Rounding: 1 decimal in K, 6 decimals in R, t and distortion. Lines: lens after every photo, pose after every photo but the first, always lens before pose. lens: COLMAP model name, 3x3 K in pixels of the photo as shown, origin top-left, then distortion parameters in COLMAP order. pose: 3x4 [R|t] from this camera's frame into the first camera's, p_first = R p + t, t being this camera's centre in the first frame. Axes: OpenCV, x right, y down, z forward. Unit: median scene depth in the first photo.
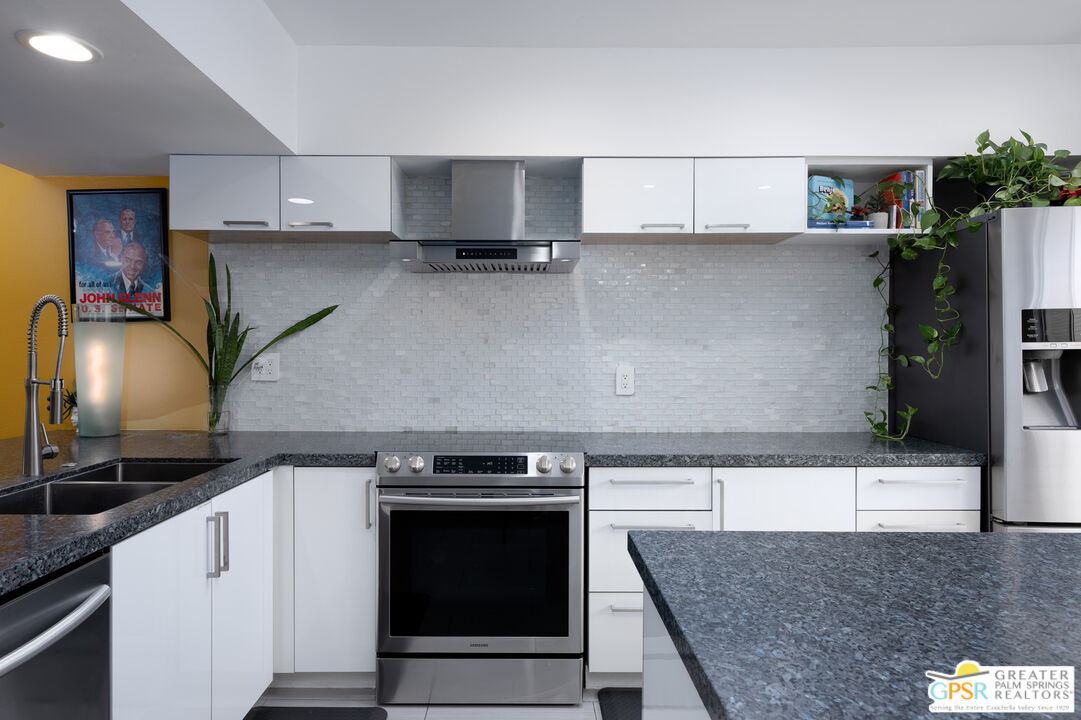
lens RADIAL K [[659.5, 0, 538.7], [0, 659.5, 371.7], [0, 0, 1]] dist [0.001060, 0.001267]
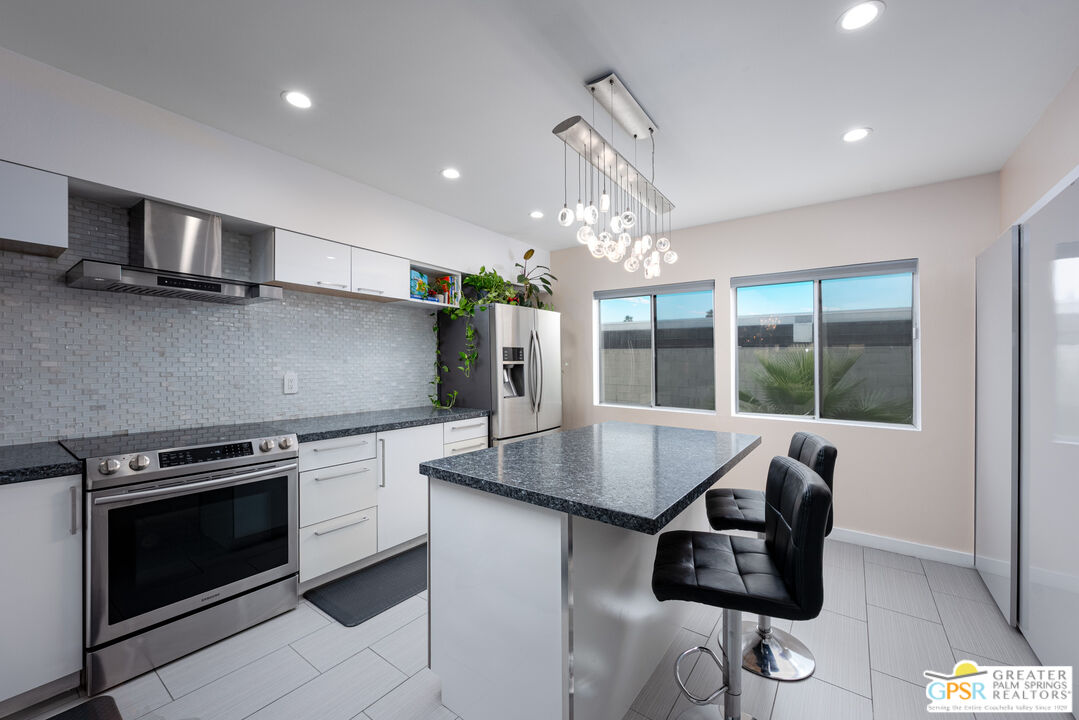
lens RADIAL K [[410.8, 0, 543.5], [0, 410.8, 366.7], [0, 0, 1]] dist [-0.000432, -0.000262]
pose [[0.596776, -0.002428, 0.802404, -0.297090], [0.016210, 0.999828, -0.009030, -0.007194], [-0.802244, 0.018395, 0.596712, 0.013096]]
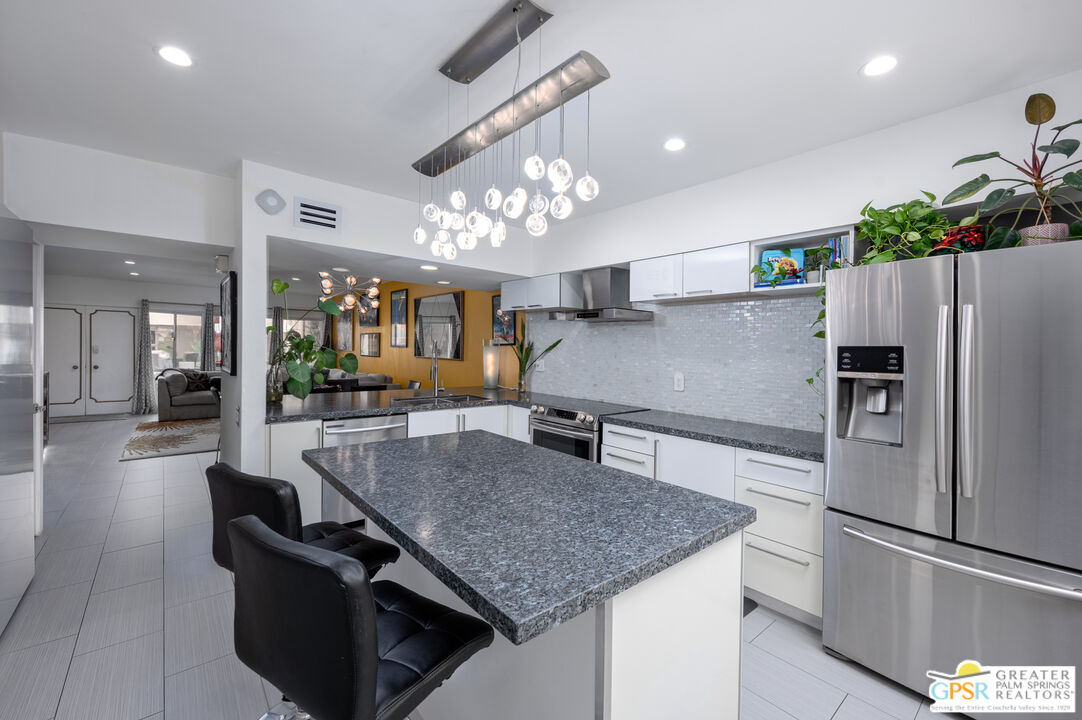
lens RADIAL K [[446.0, 0, 538.5], [0, 446.0, 357.6], [0, 0, 1]] dist [0.003866, 0.000067]
pose [[0.646926, 0.029417, -0.761985, 0.867717], [-0.046479, 0.998919, -0.000897, -0.036750], [0.761135, 0.035997, 0.647594, -0.020308]]
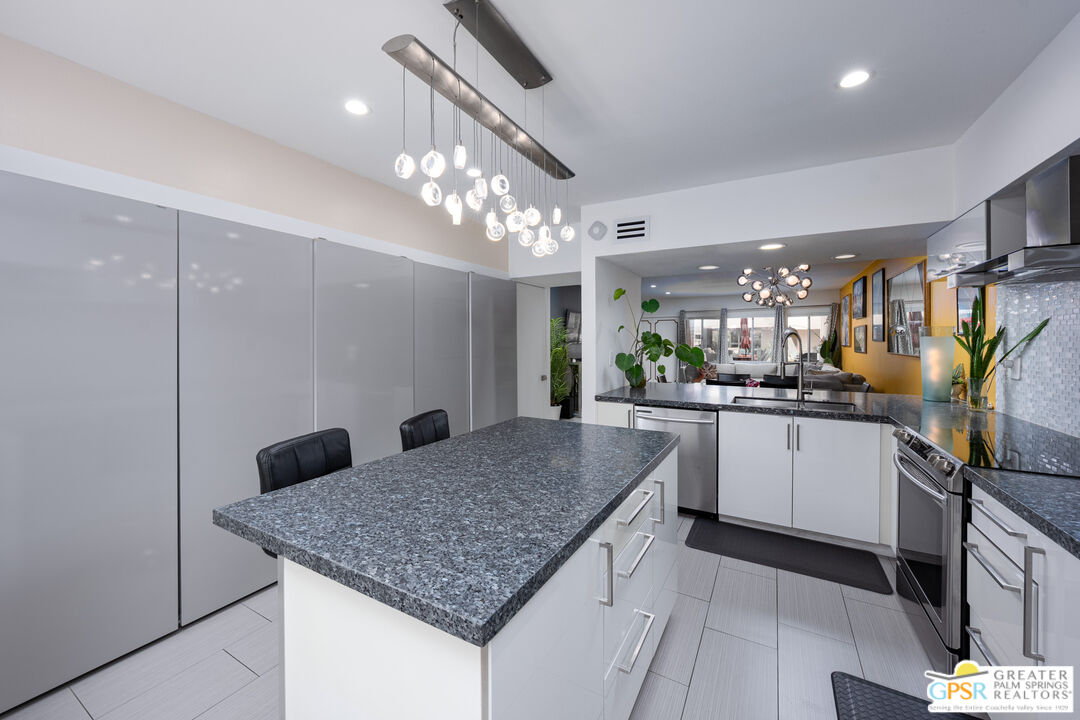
lens RADIAL K [[411.2, 0, 541.8], [0, 411.2, 353.4], [0, 0, 1]] dist [-0.000432, -0.000262]
pose [[-0.492405, 0.028254, -0.869907, 0.840458], [-0.028423, 0.998418, 0.048517, -0.055024], [0.869902, 0.048615, -0.490823, 0.656124]]
